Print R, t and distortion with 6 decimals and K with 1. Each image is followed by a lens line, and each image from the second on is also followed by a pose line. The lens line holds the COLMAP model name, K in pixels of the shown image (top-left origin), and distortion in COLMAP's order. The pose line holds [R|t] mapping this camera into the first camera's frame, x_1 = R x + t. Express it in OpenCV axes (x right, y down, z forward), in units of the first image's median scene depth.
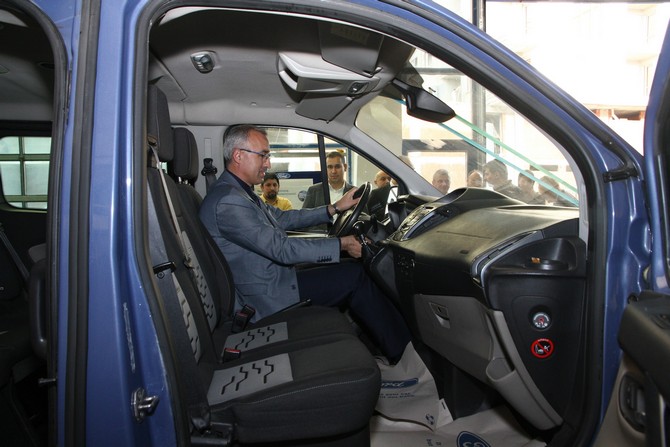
lens RADIAL K [[522.3, 0, 335.0], [0, 522.3, 223.5], [0, 0, 1]] dist [-0.004889, -0.001871]
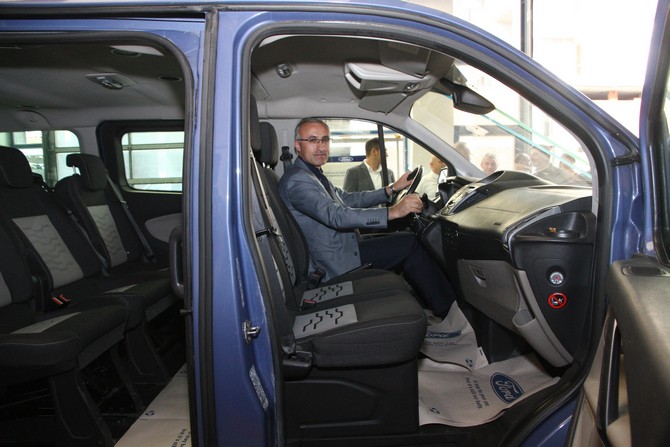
lens RADIAL K [[472.4, 0, 335.0], [0, 472.4, 223.5], [0, 0, 1]] dist [-0.088968, 0.001525]
pose [[0.992556, 0.004485, -0.121703, 0.003070], [0.001152, 0.998931, 0.046204, 0.002947], [0.121780, -0.046001, 0.991491, -0.123307]]
